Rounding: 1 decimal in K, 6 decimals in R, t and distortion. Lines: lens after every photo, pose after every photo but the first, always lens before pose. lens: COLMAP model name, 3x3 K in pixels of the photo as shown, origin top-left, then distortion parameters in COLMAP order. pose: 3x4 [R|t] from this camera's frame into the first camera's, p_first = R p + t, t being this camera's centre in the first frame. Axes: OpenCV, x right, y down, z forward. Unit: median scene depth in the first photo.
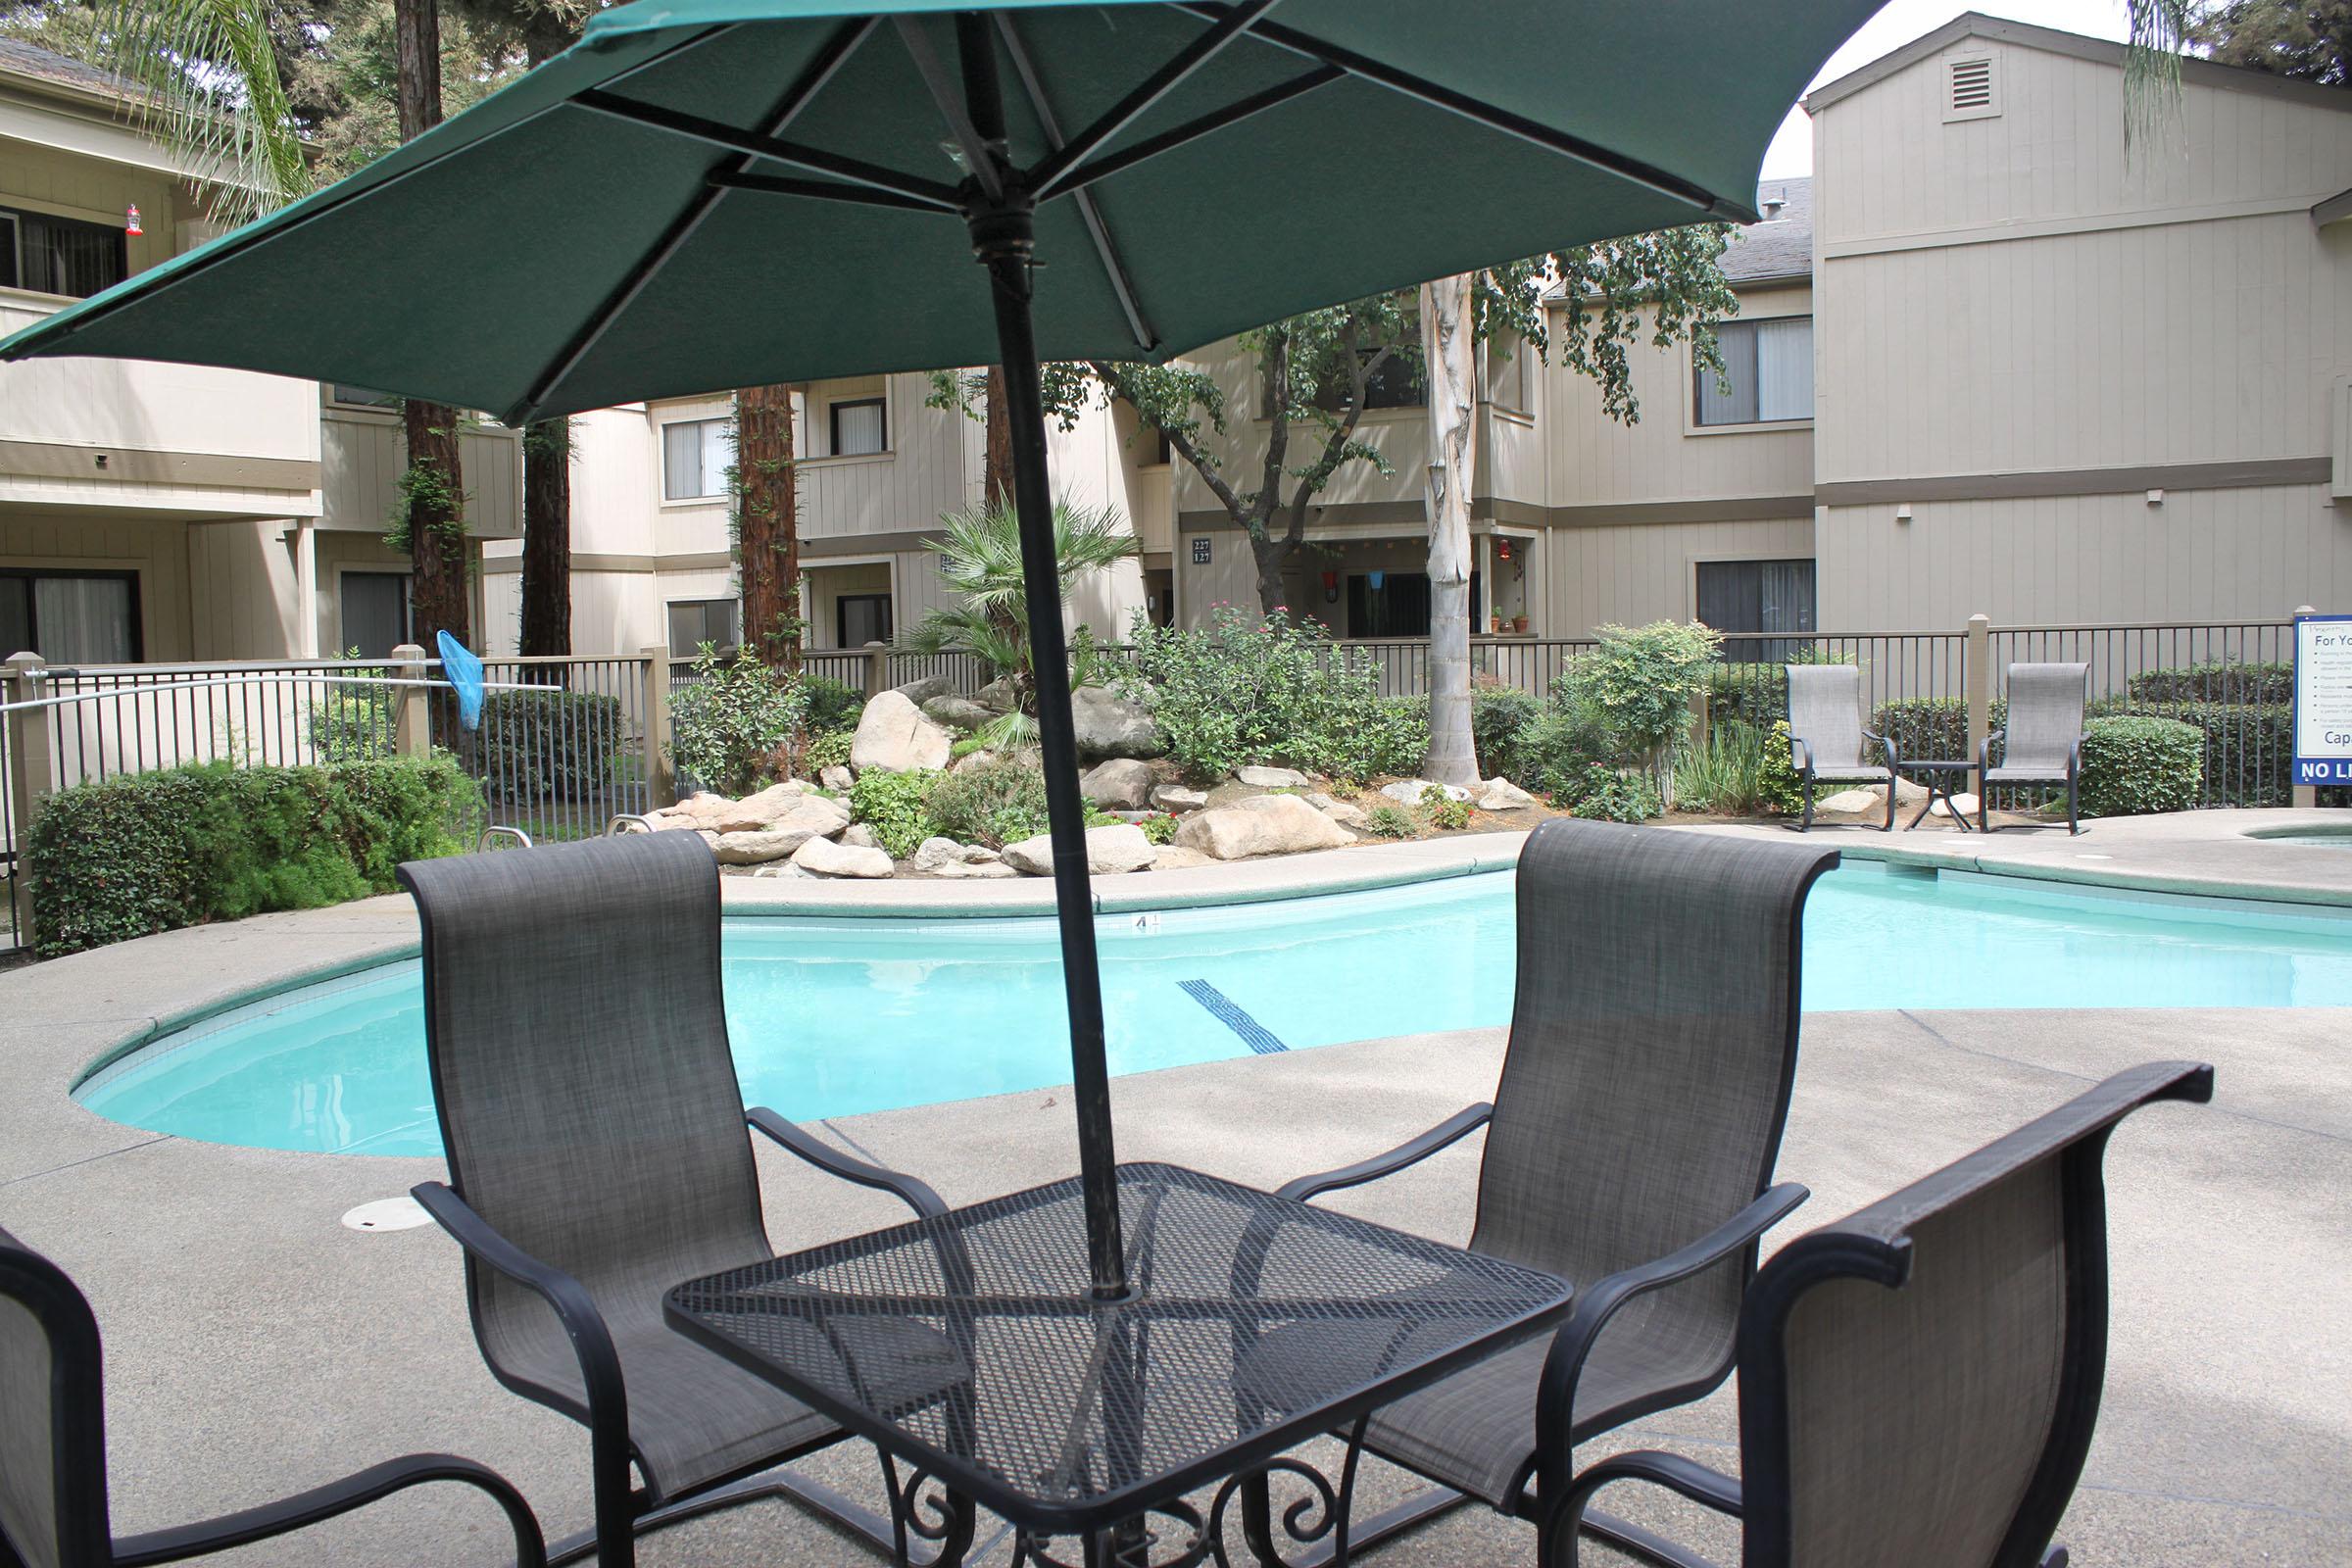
lens RADIAL K [[1940.8, 0, 1176.0], [0, 1940.8, 784.0], [0, 0, 1]] dist [-0.154812, 0.139674]
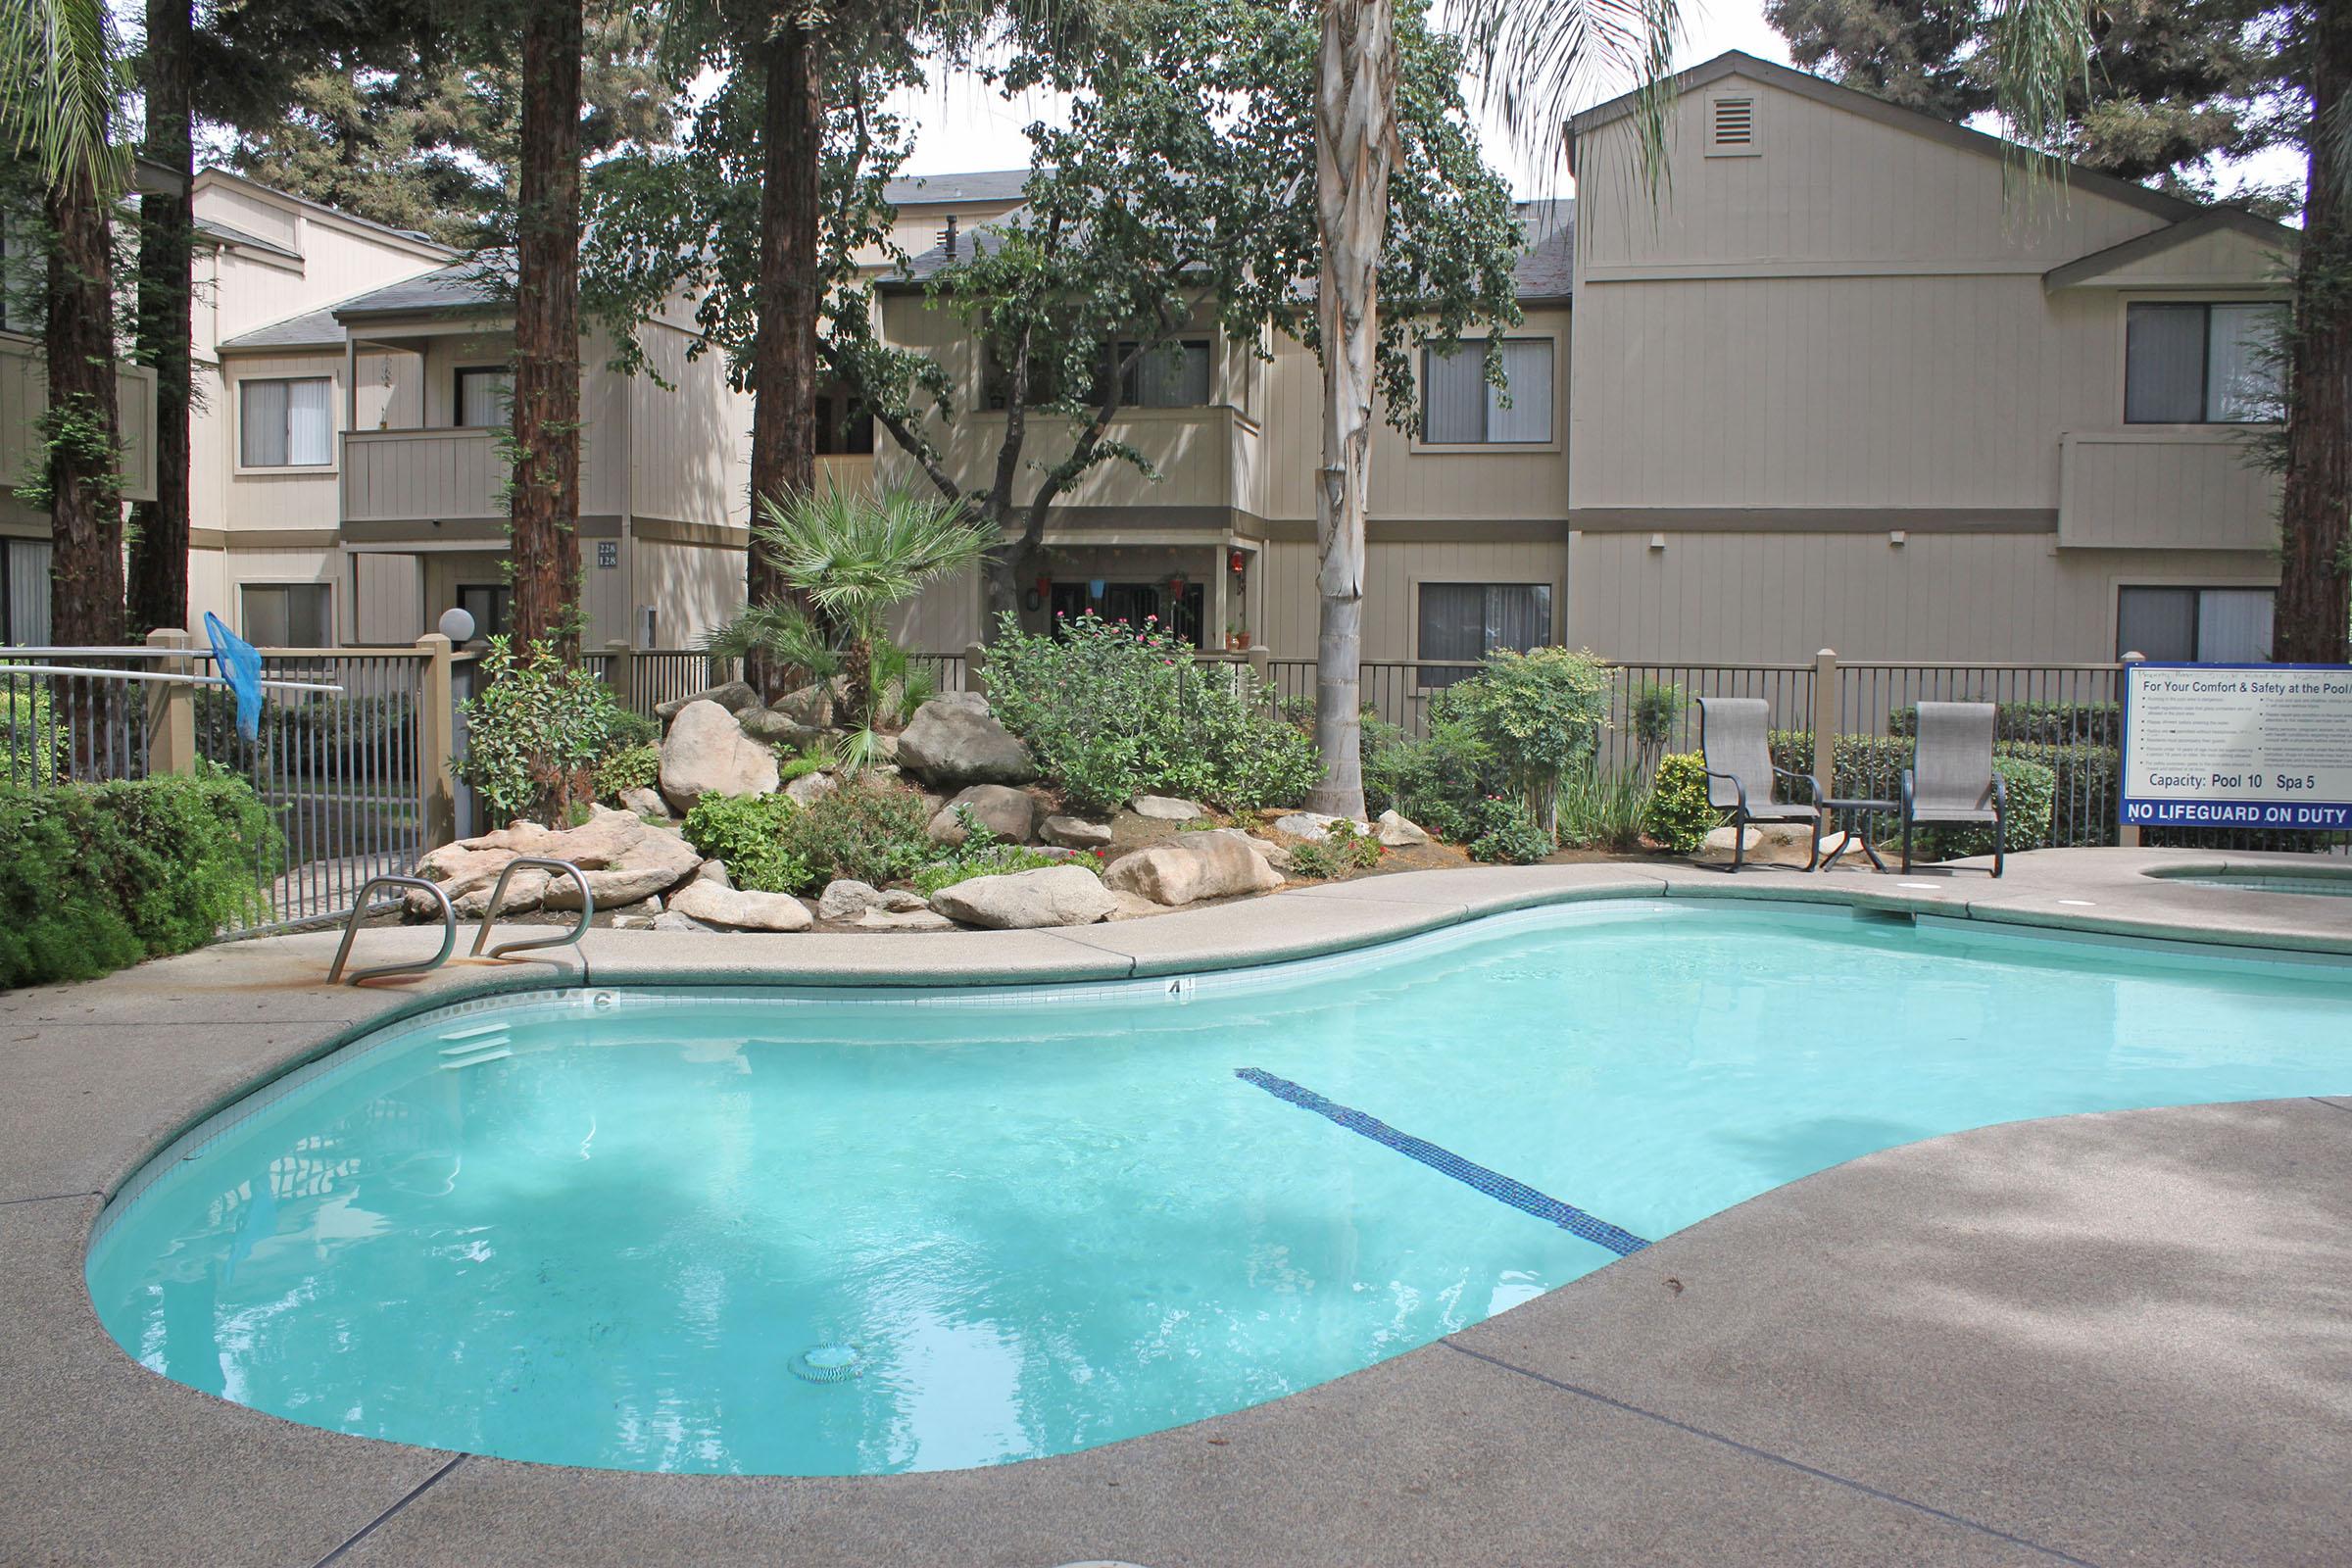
lens RADIAL K [[1940.8, 0, 1176.0], [0, 1940.8, 784.0], [0, 0, 1]] dist [-0.154812, 0.139674]
pose [[0.963930, 0.013577, 0.265809, -0.180106], [-0.012604, 0.999906, -0.005367, -0.009778], [-0.265857, 0.001824, 0.964011, 0.134576]]
